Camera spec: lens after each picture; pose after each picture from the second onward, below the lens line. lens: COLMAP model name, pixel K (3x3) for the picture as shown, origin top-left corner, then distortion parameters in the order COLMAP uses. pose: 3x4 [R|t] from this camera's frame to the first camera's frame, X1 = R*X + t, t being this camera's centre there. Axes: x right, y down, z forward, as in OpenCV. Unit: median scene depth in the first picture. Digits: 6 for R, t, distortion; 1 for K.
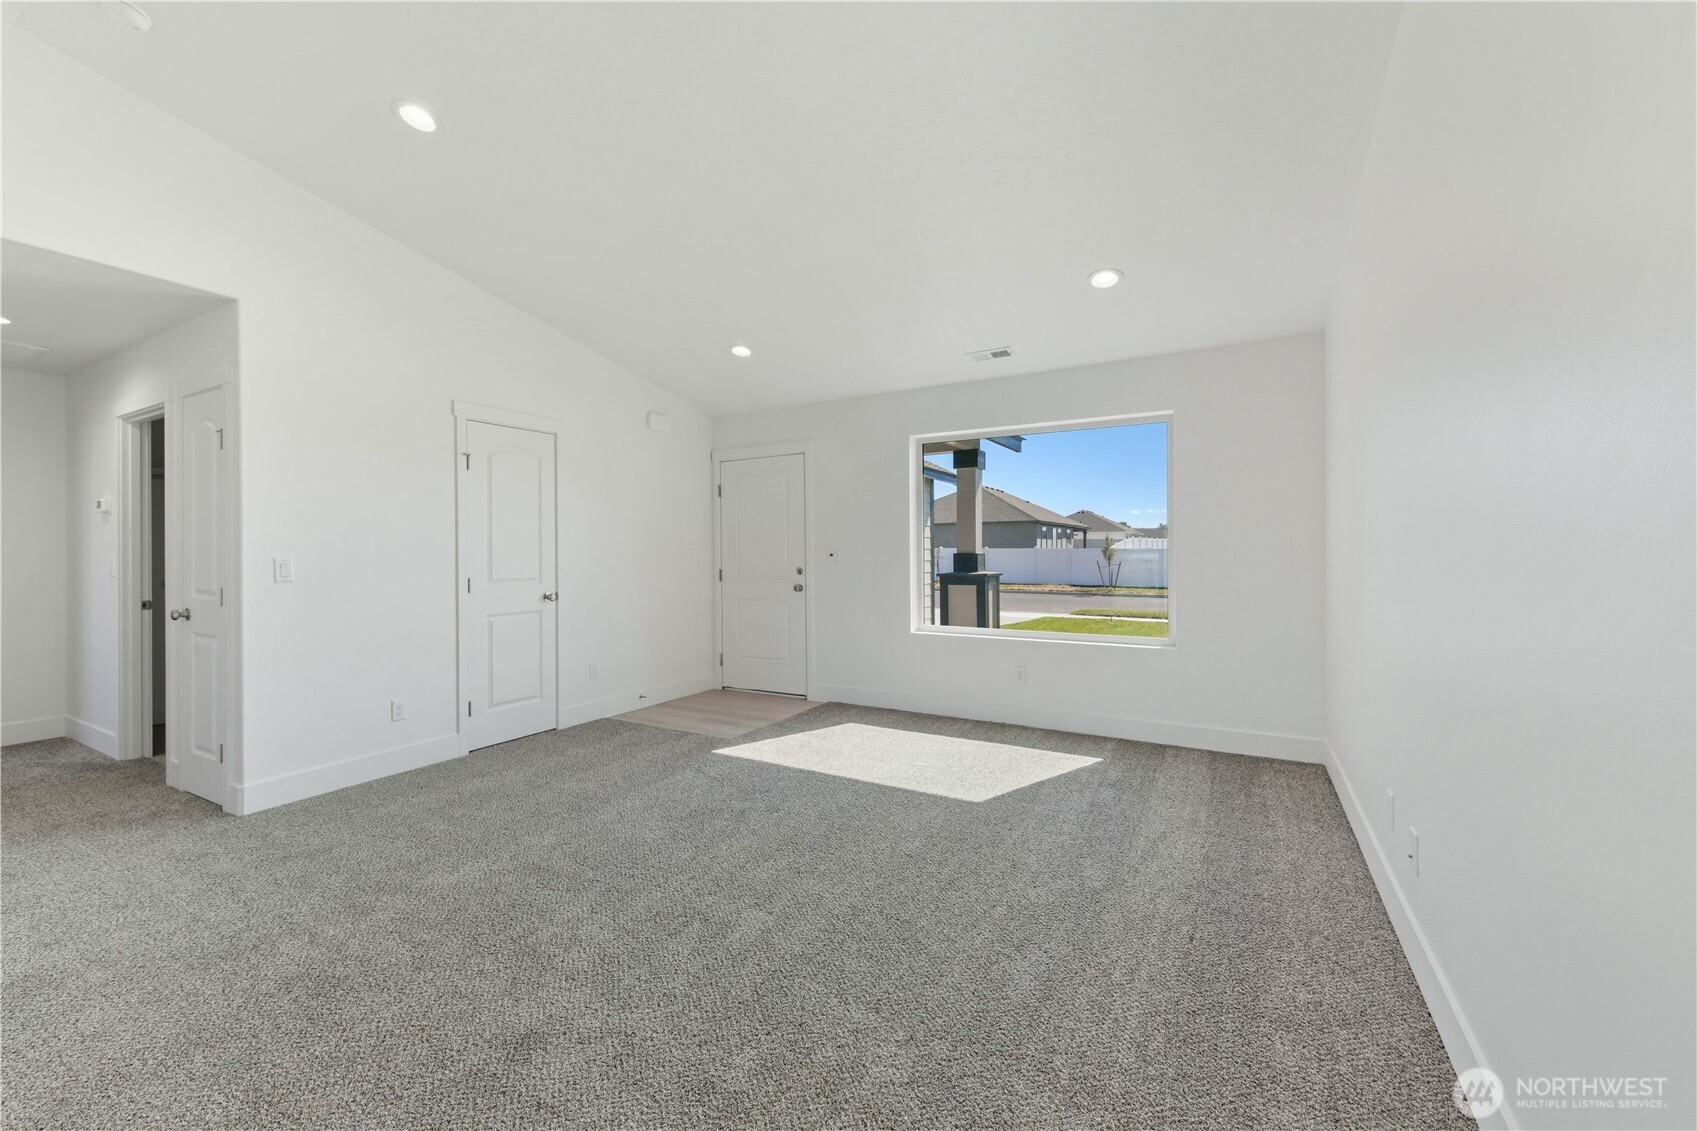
lens RADIAL K [[678.6, 0, 852.4], [0, 678.6, 558.6], [0, 0, 1]] dist [0.003089, 0.000042]
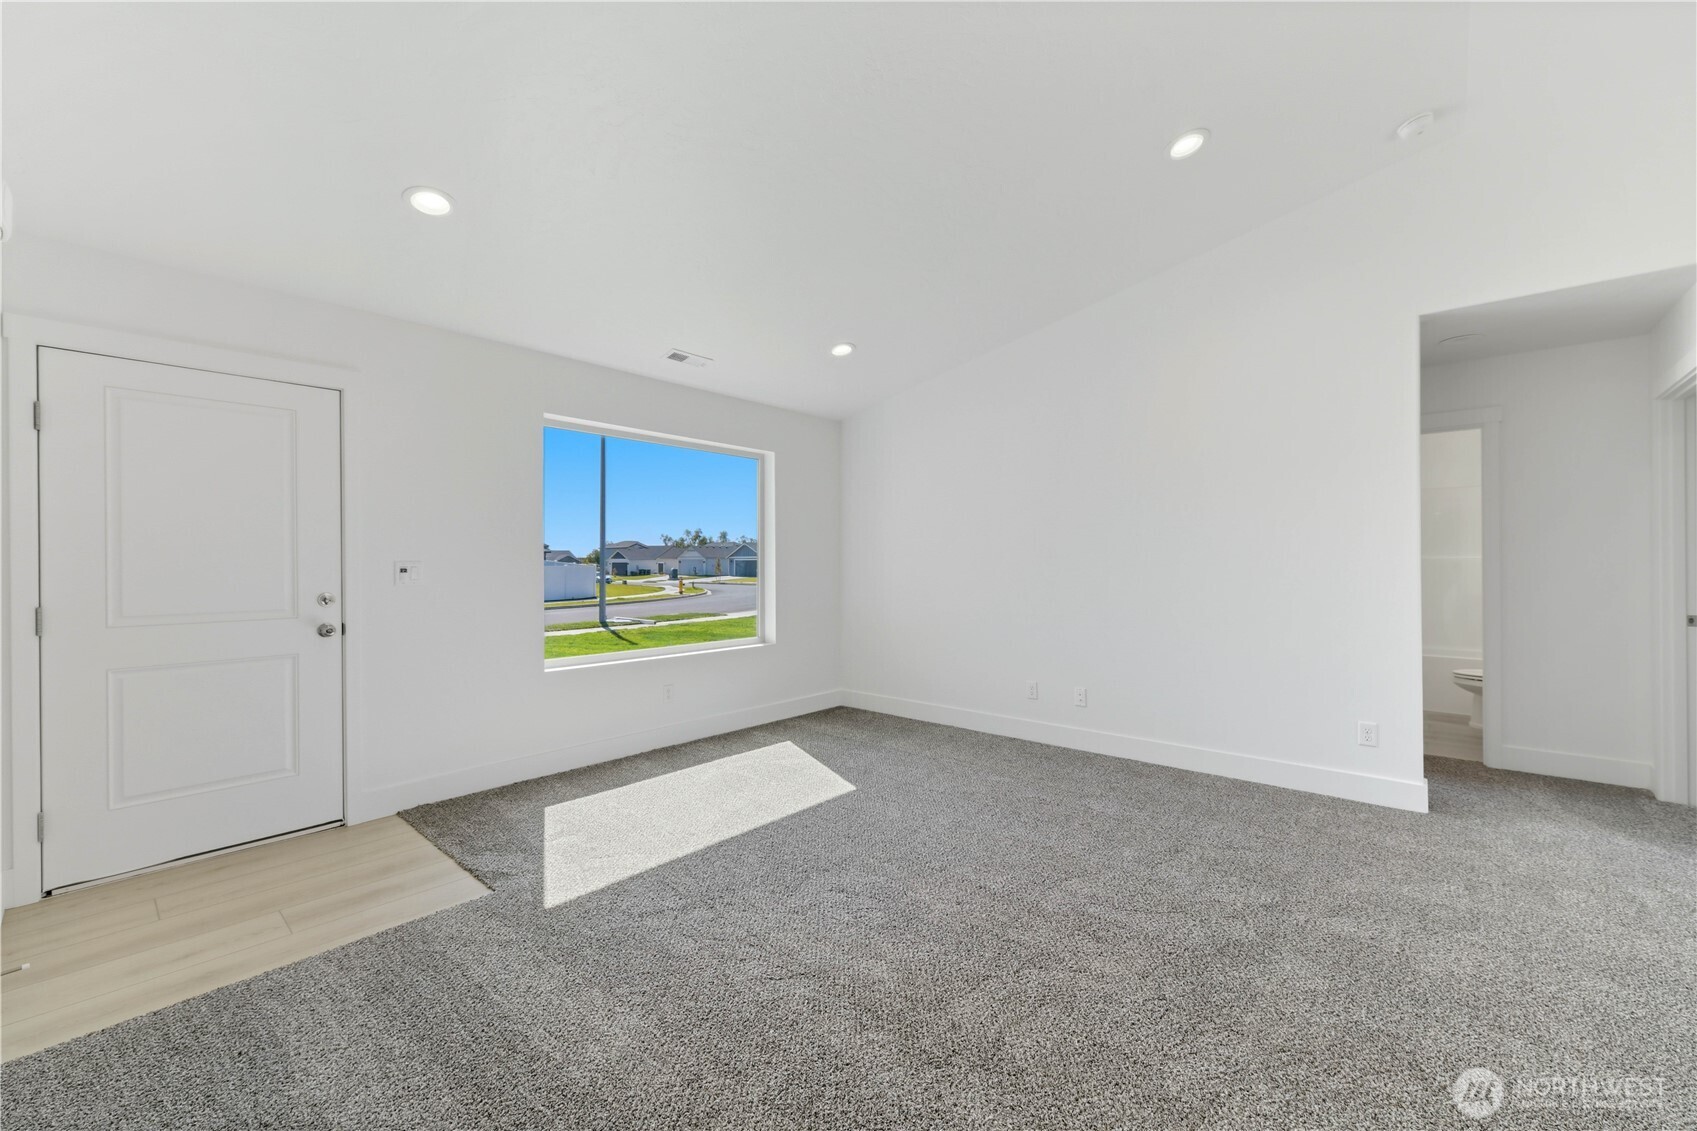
lens RADIAL K [[674.8, 0, 861.4], [0, 674.8, 560.5], [0, 0, 1]] dist [0.001434, -0.000326]
pose [[0.184662, 0.009391, 0.982757, -0.717255], [0.012939, 0.999844, -0.011986, -0.001866], [-0.982717, 0.014929, 0.184512, 0.616457]]
